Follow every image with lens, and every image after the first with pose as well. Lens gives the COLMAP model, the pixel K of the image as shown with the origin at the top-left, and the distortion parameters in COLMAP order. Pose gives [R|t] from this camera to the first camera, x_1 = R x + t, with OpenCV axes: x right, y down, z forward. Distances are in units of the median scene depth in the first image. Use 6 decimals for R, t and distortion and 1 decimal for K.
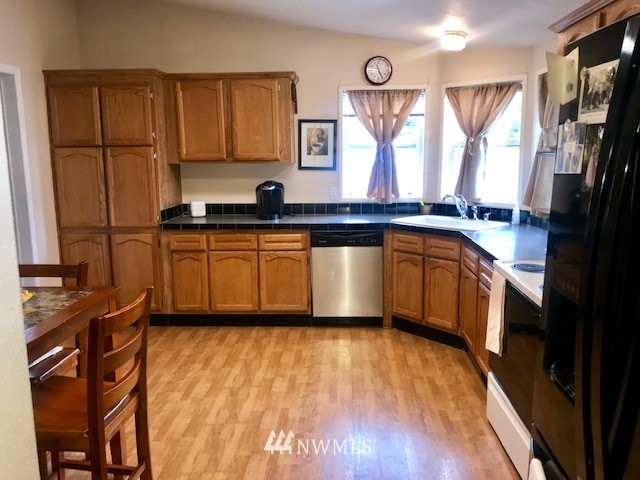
lens RADIAL K [[520.0, 0, 315.6], [0, 520.0, 236.3], [0, 0, 1]] dist [0.033074, -0.074267]
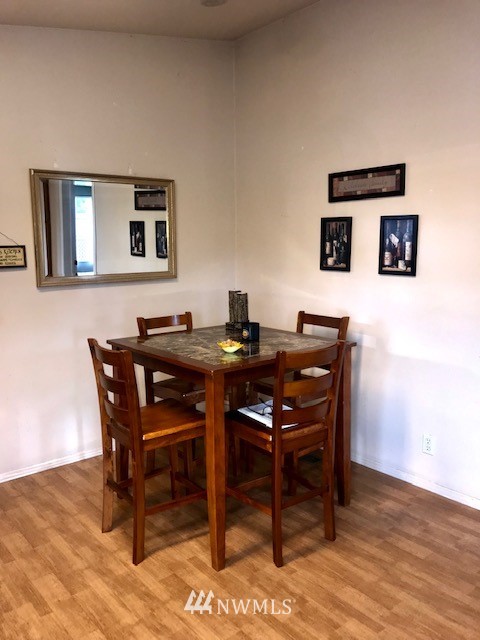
lens RADIAL K [[520.0, 0, 240.4], [0, 520.0, 317.2], [0, 0, 1]] dist [0.033074, -0.074267]
pose [[-0.719021, 0.107575, -0.686612, 0.170775], [-0.106709, 0.959145, 0.262019, -0.231372], [0.686748, 0.261665, -0.678166, 1.518833]]
